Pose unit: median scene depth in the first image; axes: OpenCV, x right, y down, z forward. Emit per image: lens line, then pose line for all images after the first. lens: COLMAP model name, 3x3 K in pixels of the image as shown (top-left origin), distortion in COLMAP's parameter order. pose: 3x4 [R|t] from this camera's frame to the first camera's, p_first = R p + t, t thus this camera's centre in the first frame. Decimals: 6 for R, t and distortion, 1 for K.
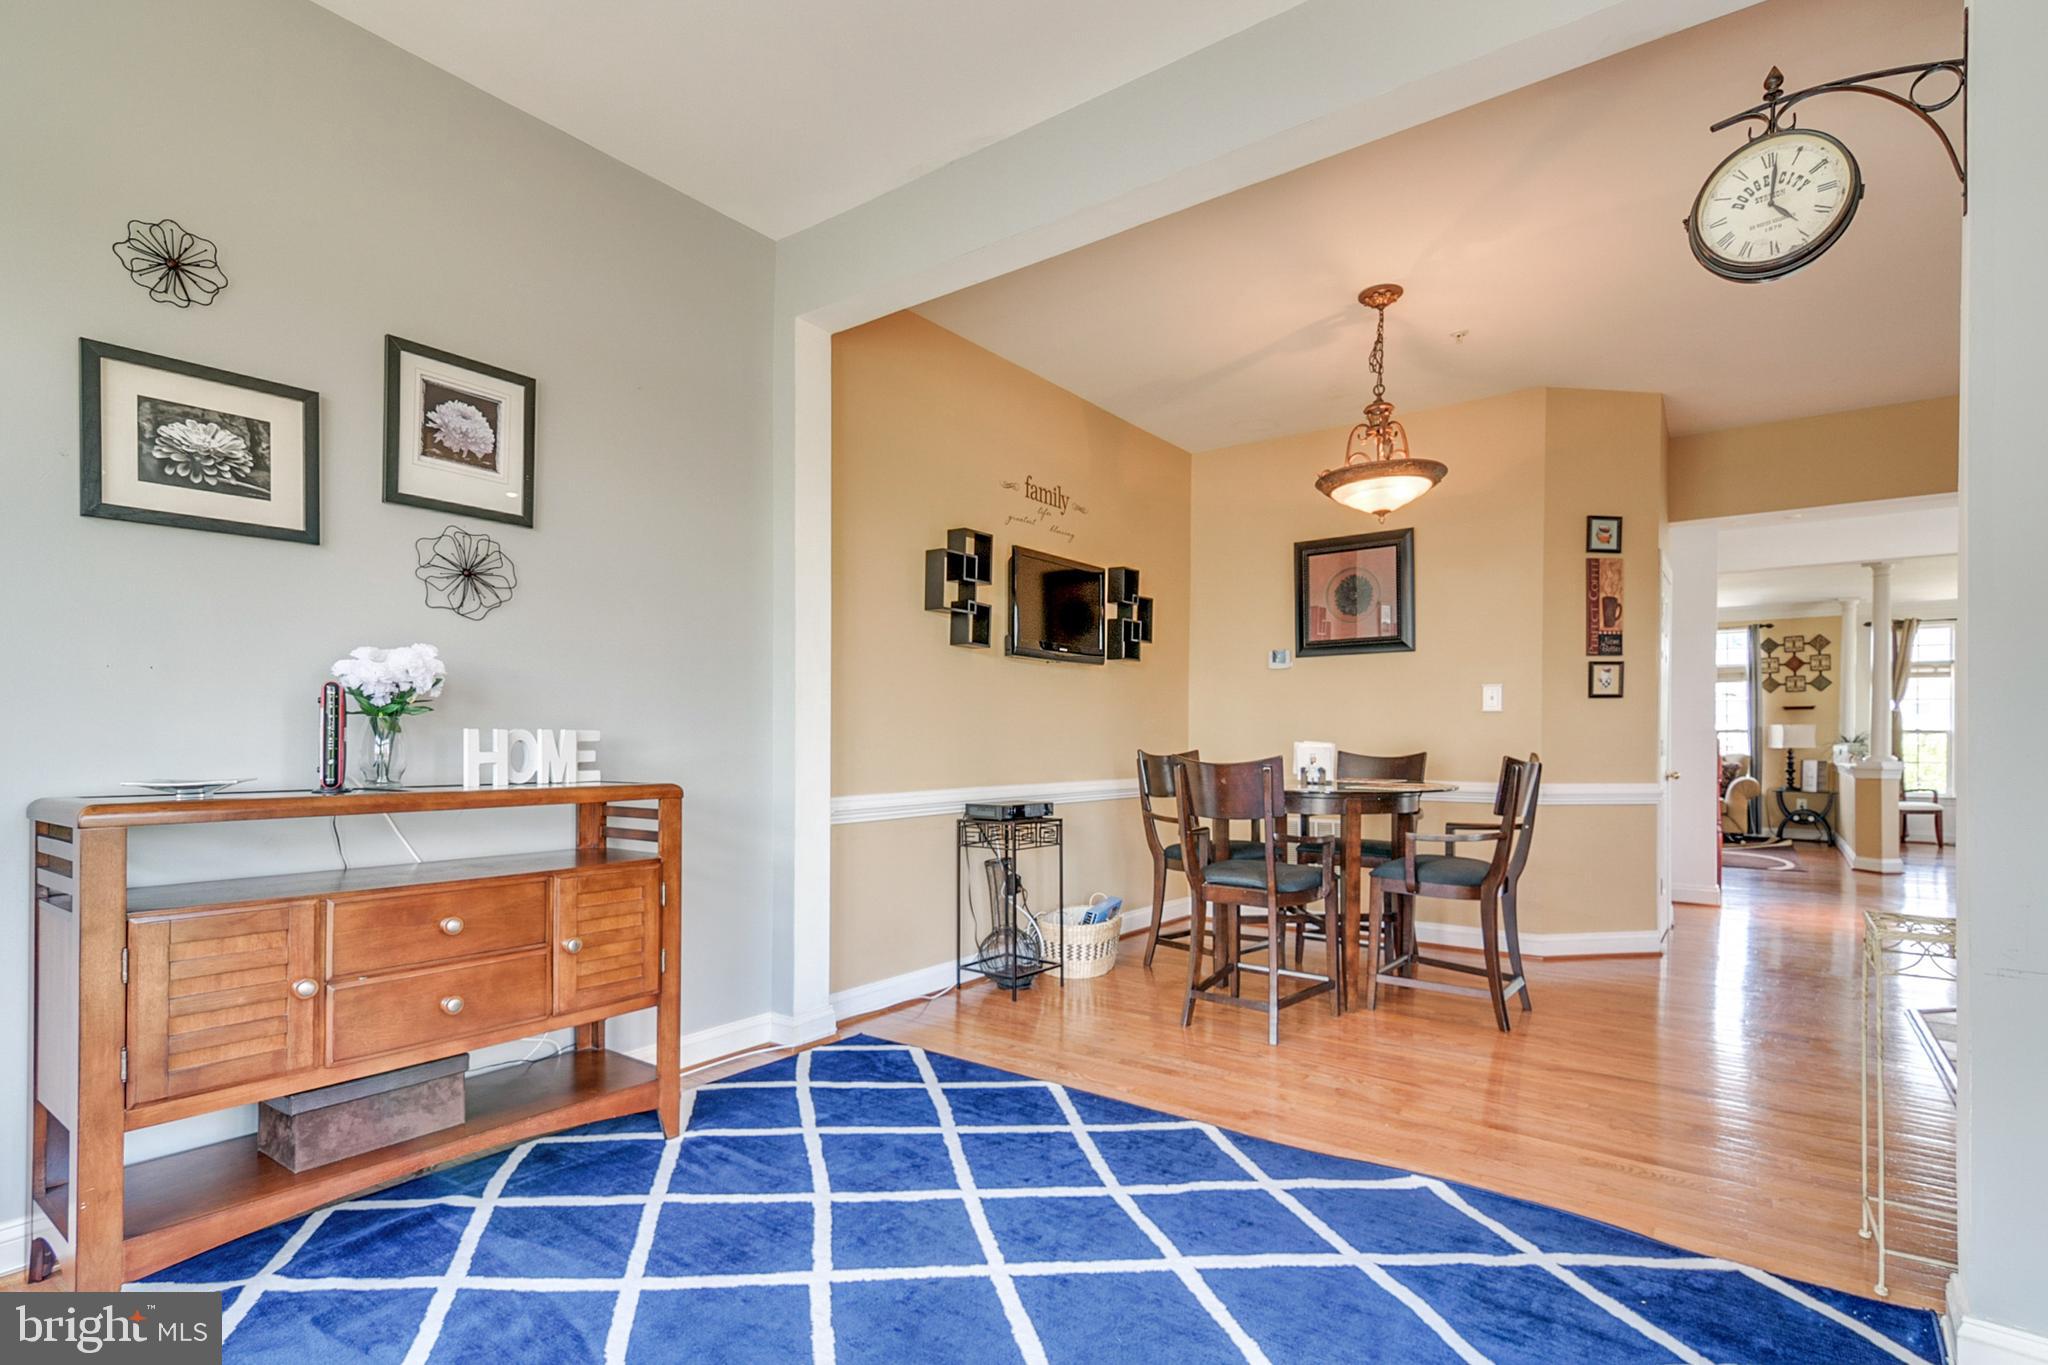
lens RADIAL K [[982.0, 0, 1040.2], [0, 982.0, 719.9], [0, 0, 1]] dist [0.024938, -0.012940]
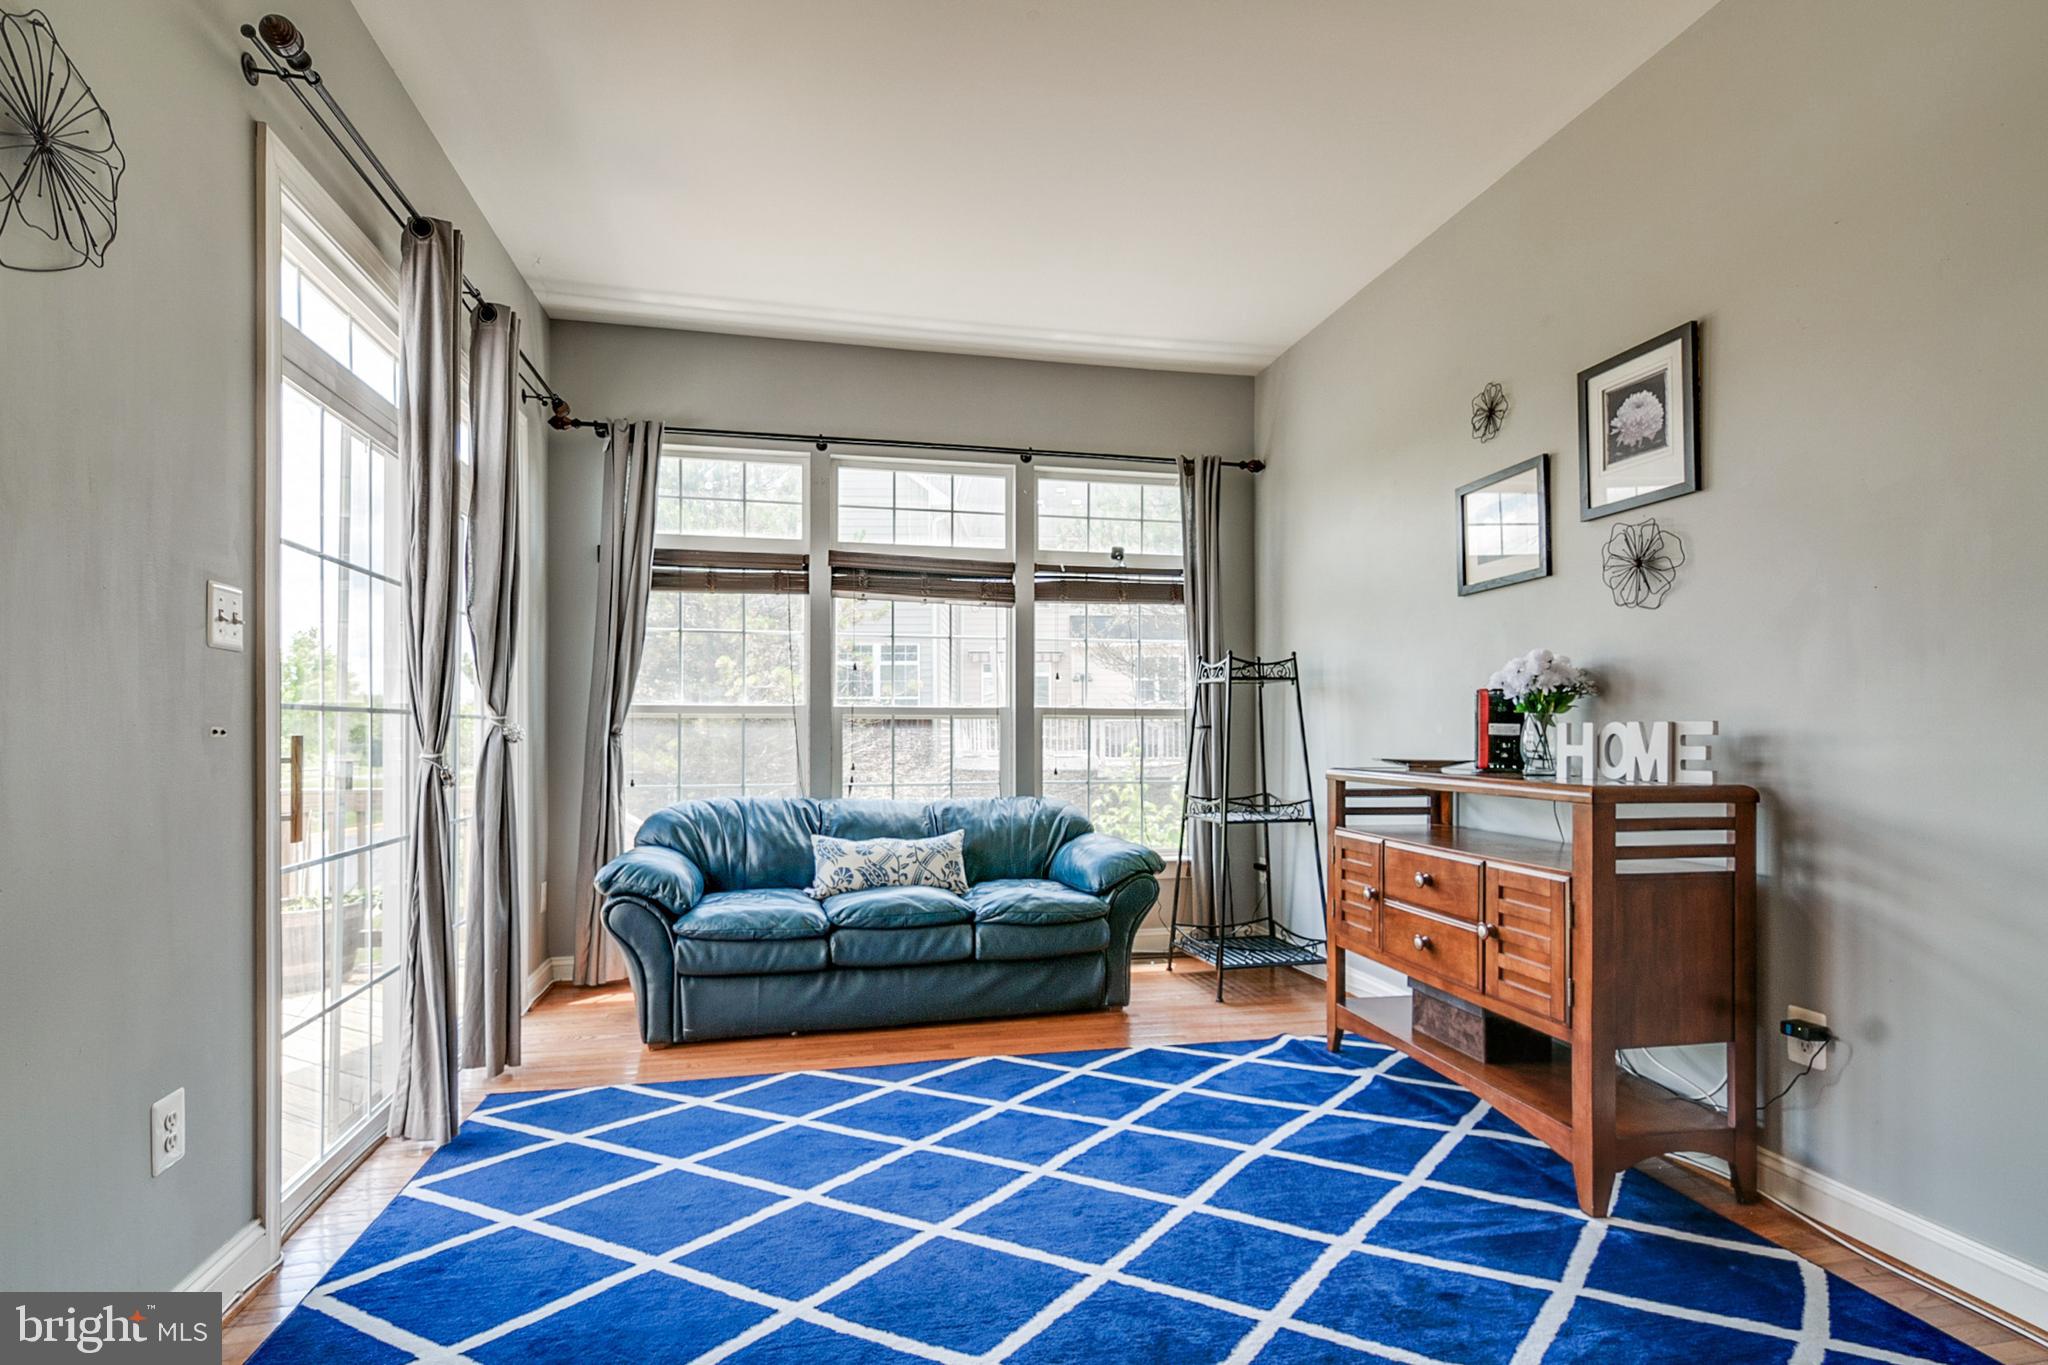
lens RADIAL K [[982.0, 0, 1040.2], [0, 982.0, 719.9], [0, 0, 1]] dist [0.024938, -0.012940]
pose [[-0.653561, -0.014483, -0.756735, 0.563471], [0.010158, 0.999559, -0.027904, 0.028085], [0.756806, -0.025924, -0.653125, 1.213421]]
